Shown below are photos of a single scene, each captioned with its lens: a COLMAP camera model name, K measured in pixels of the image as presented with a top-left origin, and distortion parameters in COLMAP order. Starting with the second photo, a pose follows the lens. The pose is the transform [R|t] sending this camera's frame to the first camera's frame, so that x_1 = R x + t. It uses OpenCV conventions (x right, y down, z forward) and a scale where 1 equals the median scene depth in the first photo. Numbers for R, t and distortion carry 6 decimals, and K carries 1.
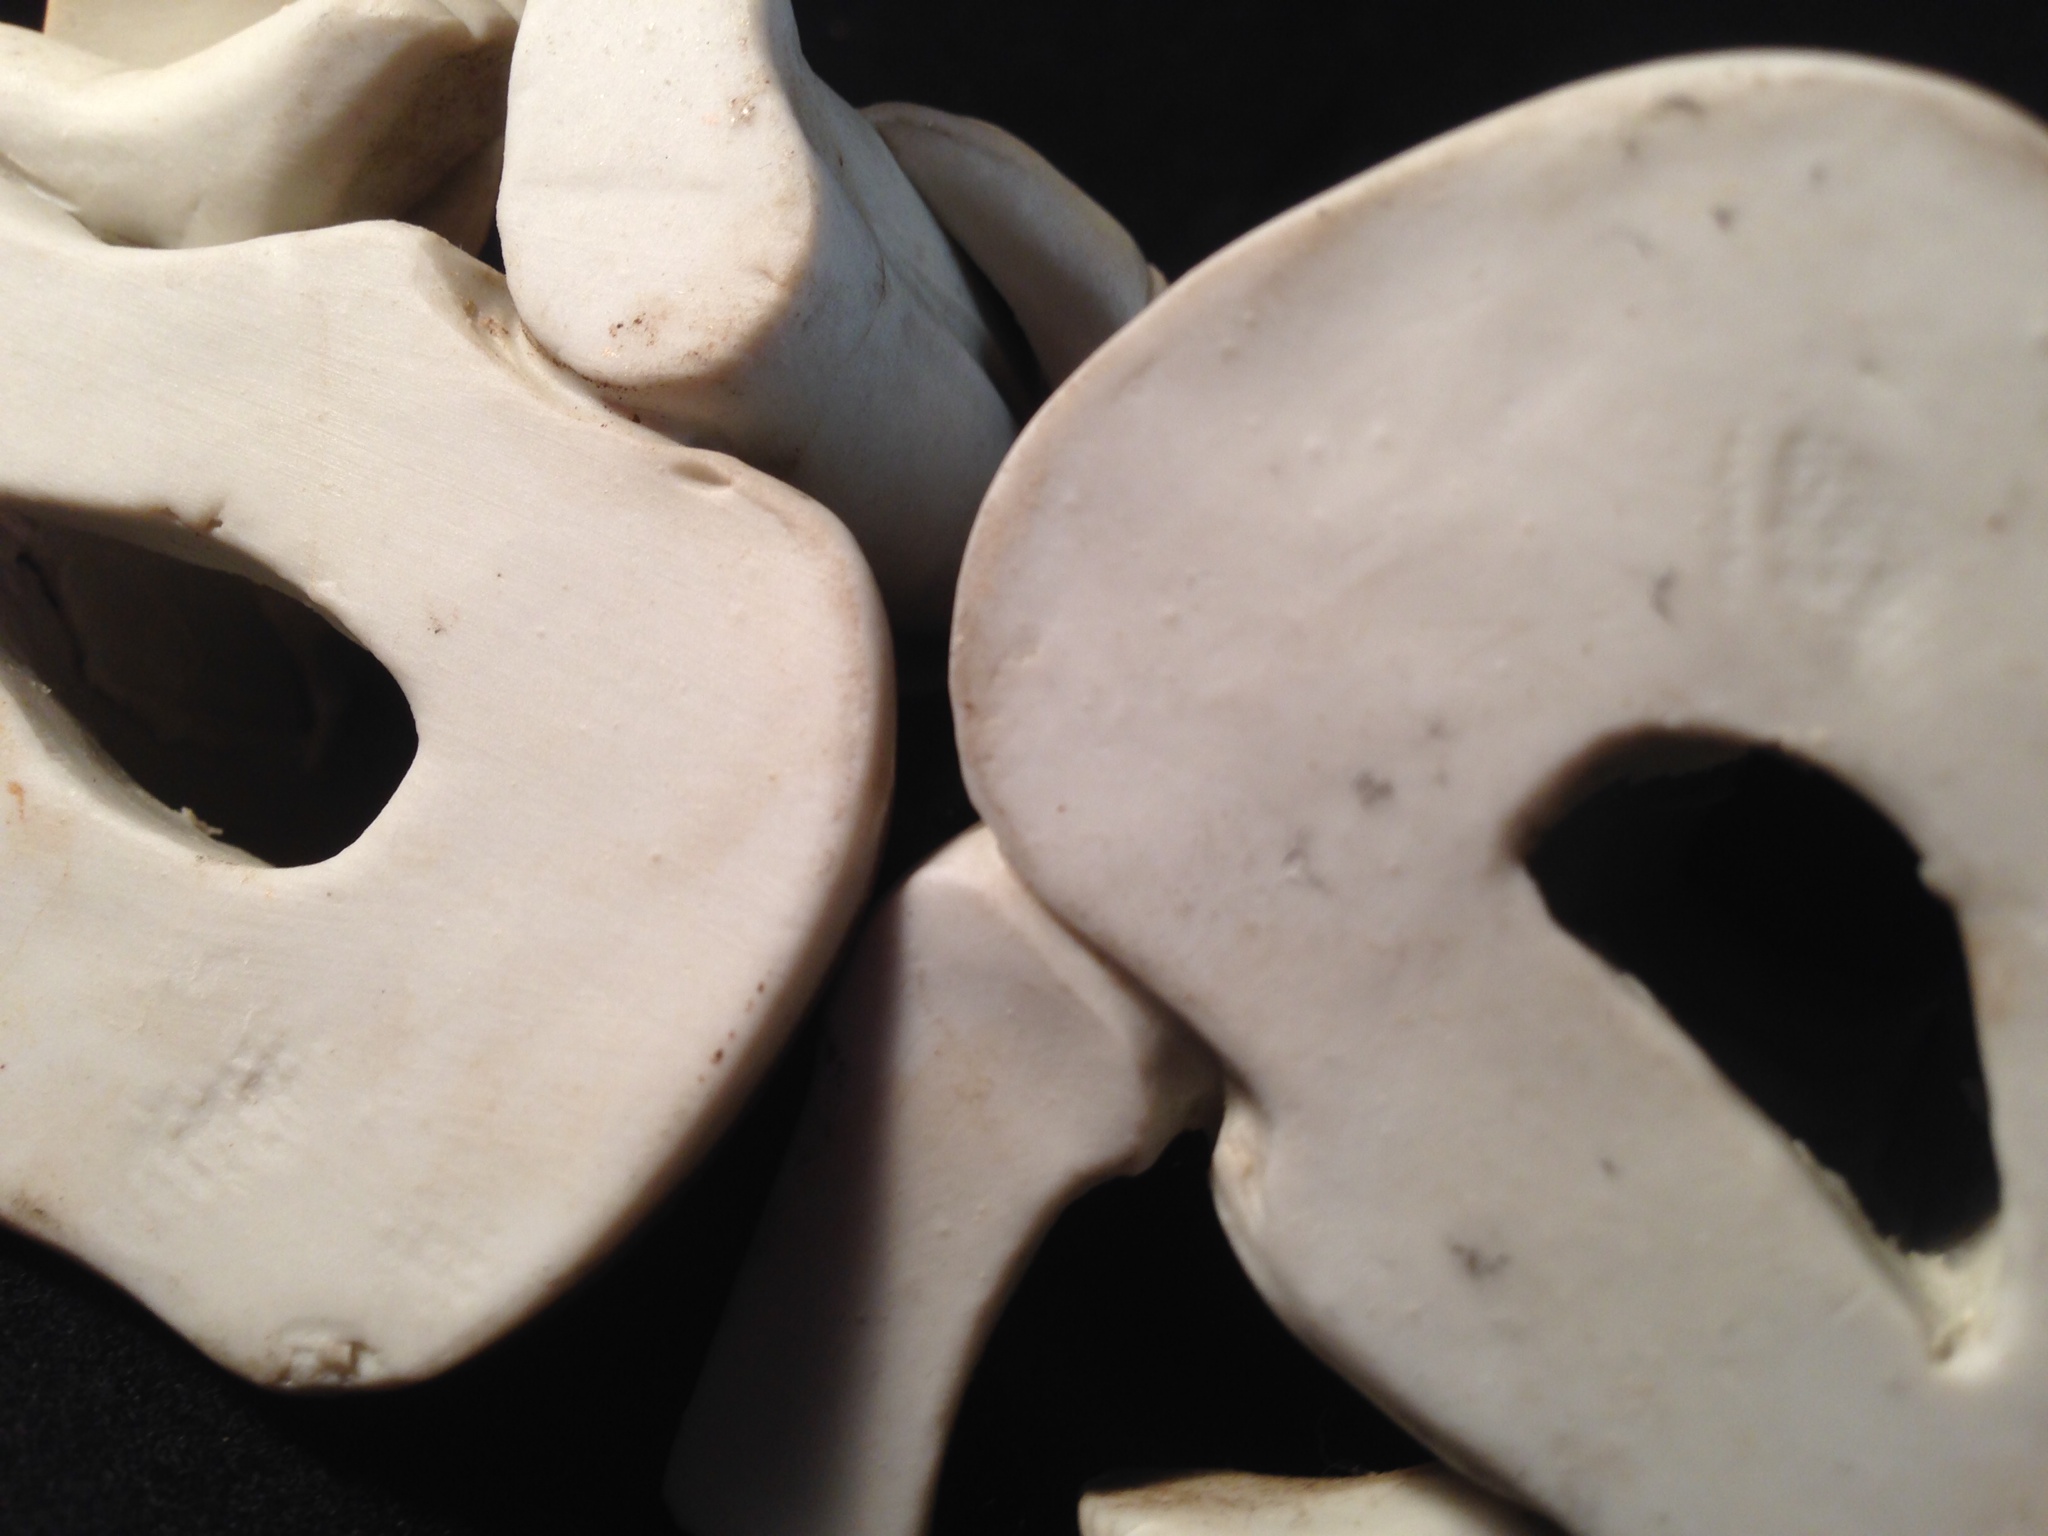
lens RADIAL K [[1915.4, 0, 1084.7], [0, 1915.4, 680.7], [0, 0, 1]] dist [0.075738, -0.189209]
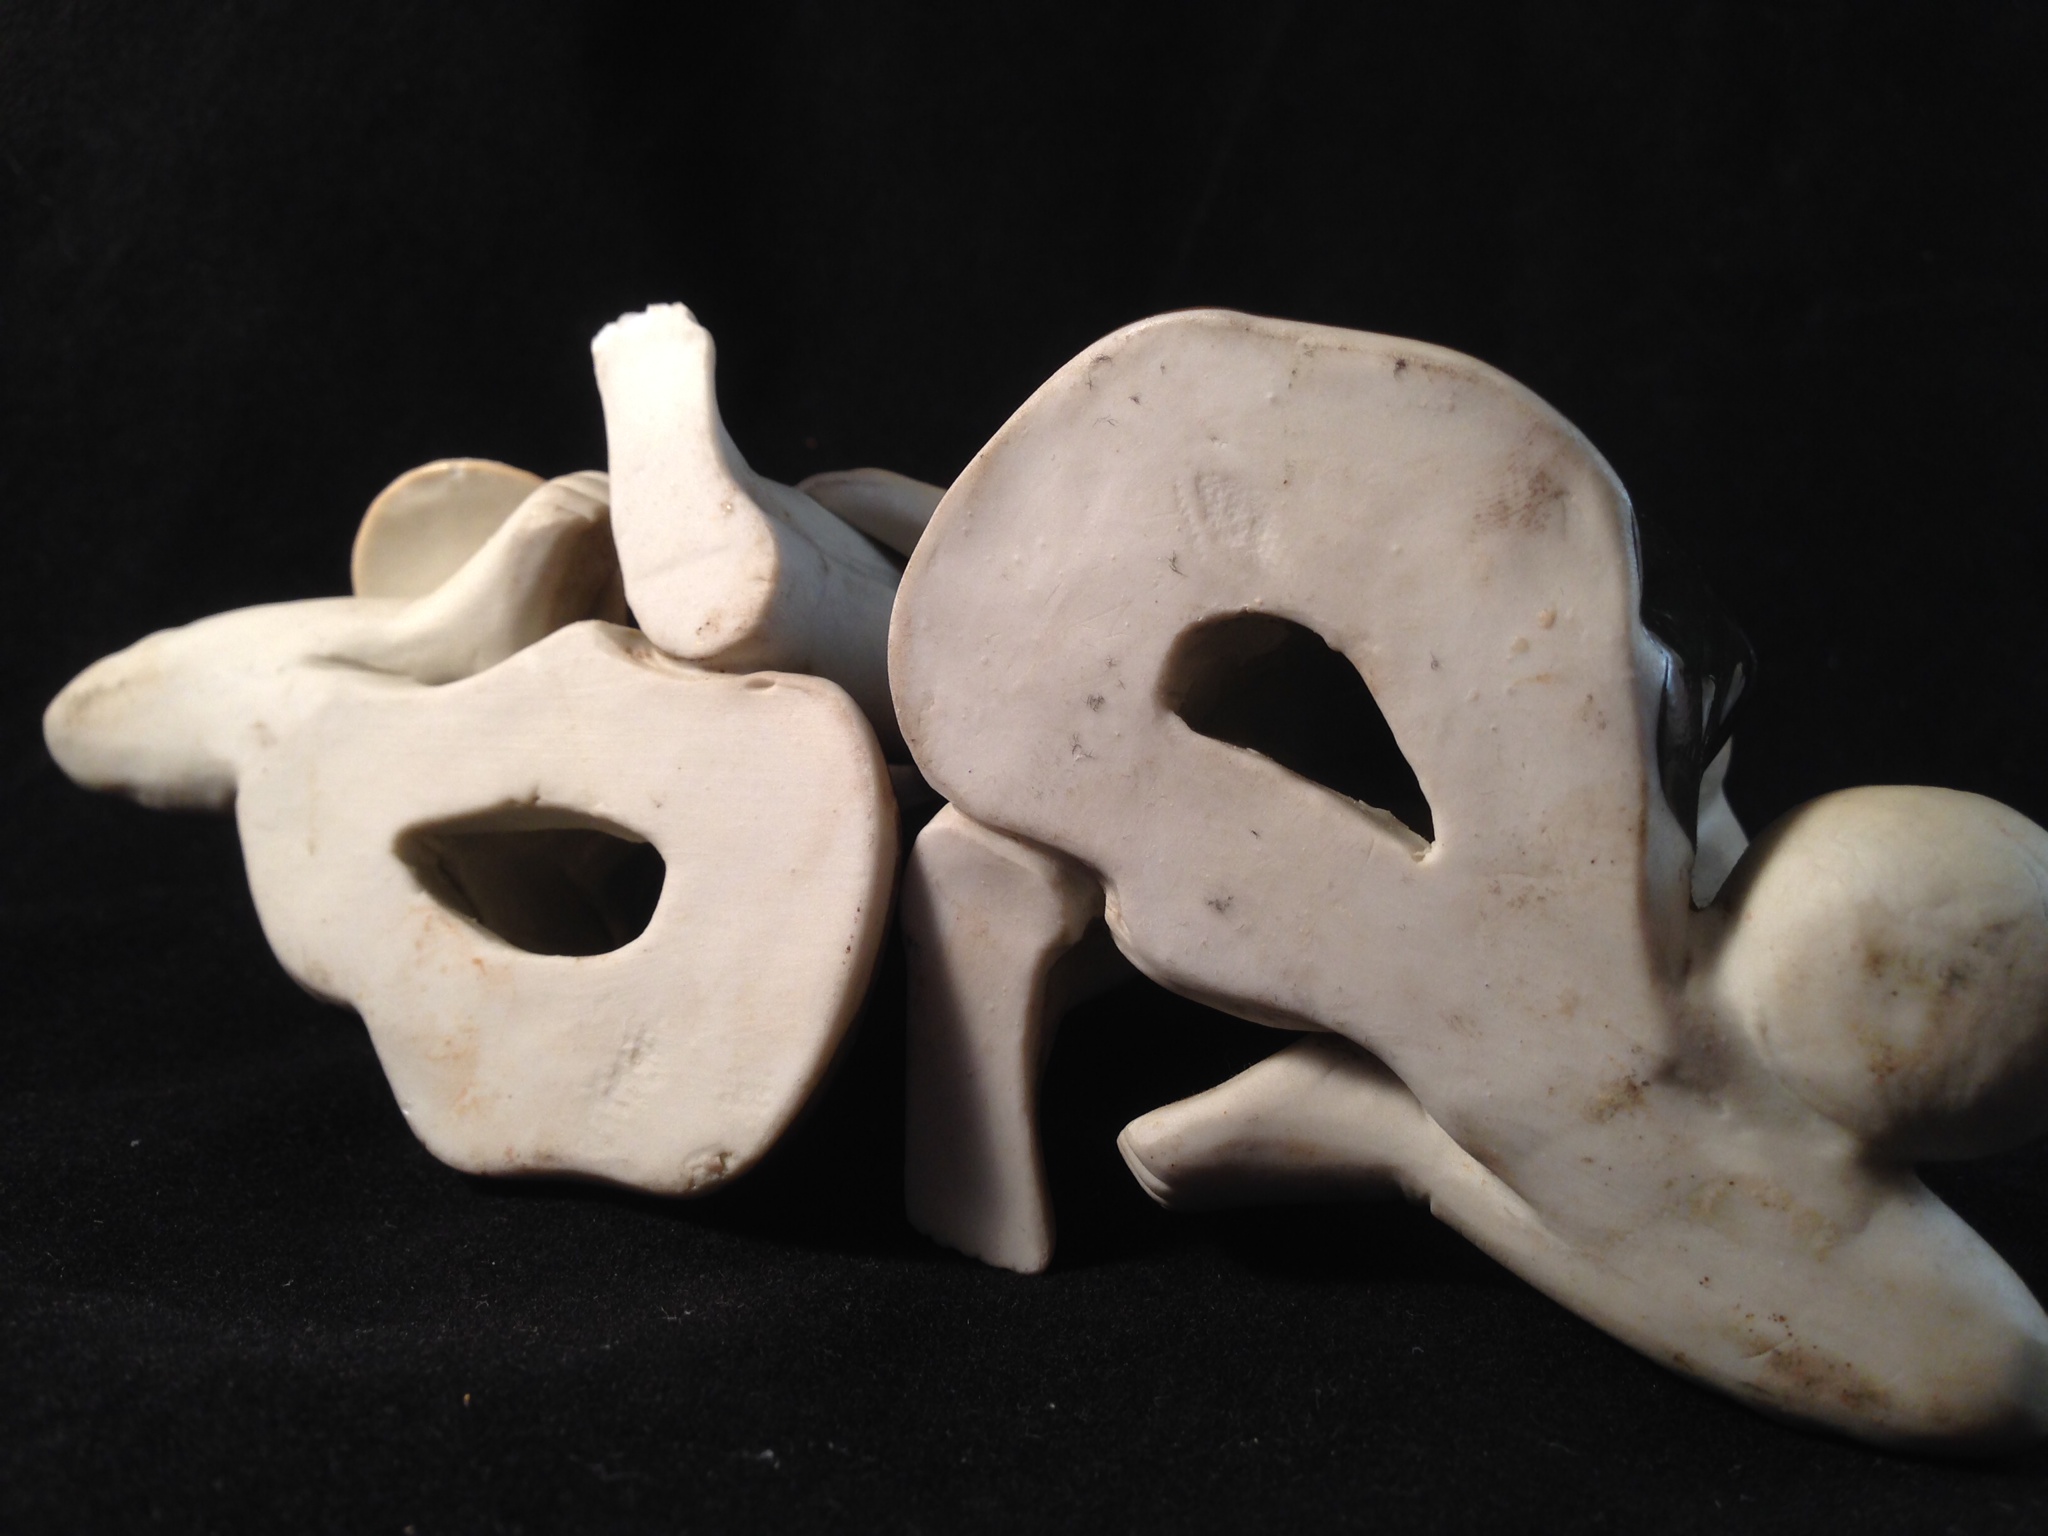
lens RADIAL K [[1915.4, 0, 1084.7], [0, 1915.4, 680.7], [0, 0, 1]] dist [0.075738, -0.189209]
pose [[0.939879, -0.334364, -0.069491, 0.259271], [0.319830, 0.933143, -0.164173, 0.329807], [0.119738, 0.132077, 0.983981, -0.923040]]
